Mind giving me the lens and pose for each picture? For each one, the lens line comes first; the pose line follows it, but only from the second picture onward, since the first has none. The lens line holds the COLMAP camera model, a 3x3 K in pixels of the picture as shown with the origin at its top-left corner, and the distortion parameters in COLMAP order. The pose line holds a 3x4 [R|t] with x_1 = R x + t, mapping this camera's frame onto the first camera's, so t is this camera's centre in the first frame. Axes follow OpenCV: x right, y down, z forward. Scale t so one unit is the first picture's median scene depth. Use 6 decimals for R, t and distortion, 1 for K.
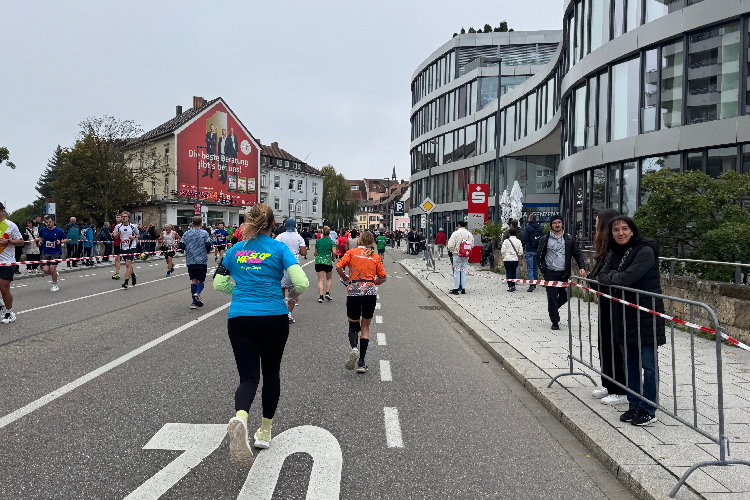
lens RADIAL K [[522.2, 0, 375.2], [0, 522.2, 251.4], [0, 0, 1]] dist [0.005547, 0.000768]
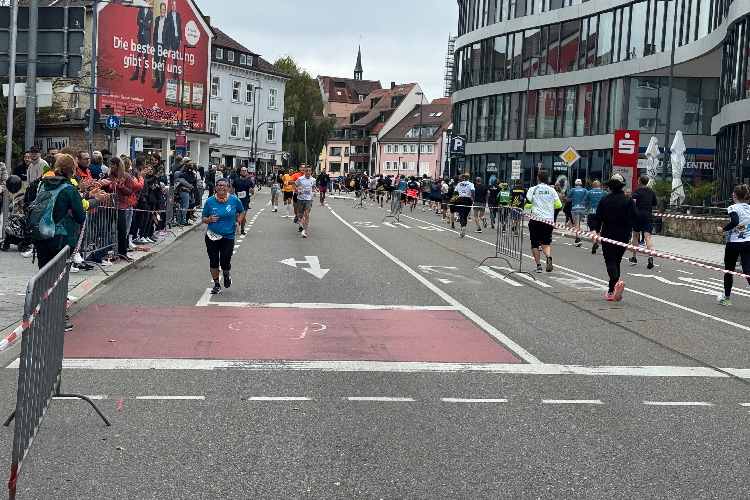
lens RADIAL K [[1039.1, 0, 375.0], [0, 1039.1, 249.1], [0, 0, 1]] dist [-0.027964, 0.000000]
pose [[0.996786, 0.029811, 0.074361, -0.118049], [-0.032256, 0.998971, 0.031898, 0.006109], [-0.073334, -0.034194, 0.996721, -0.220810]]
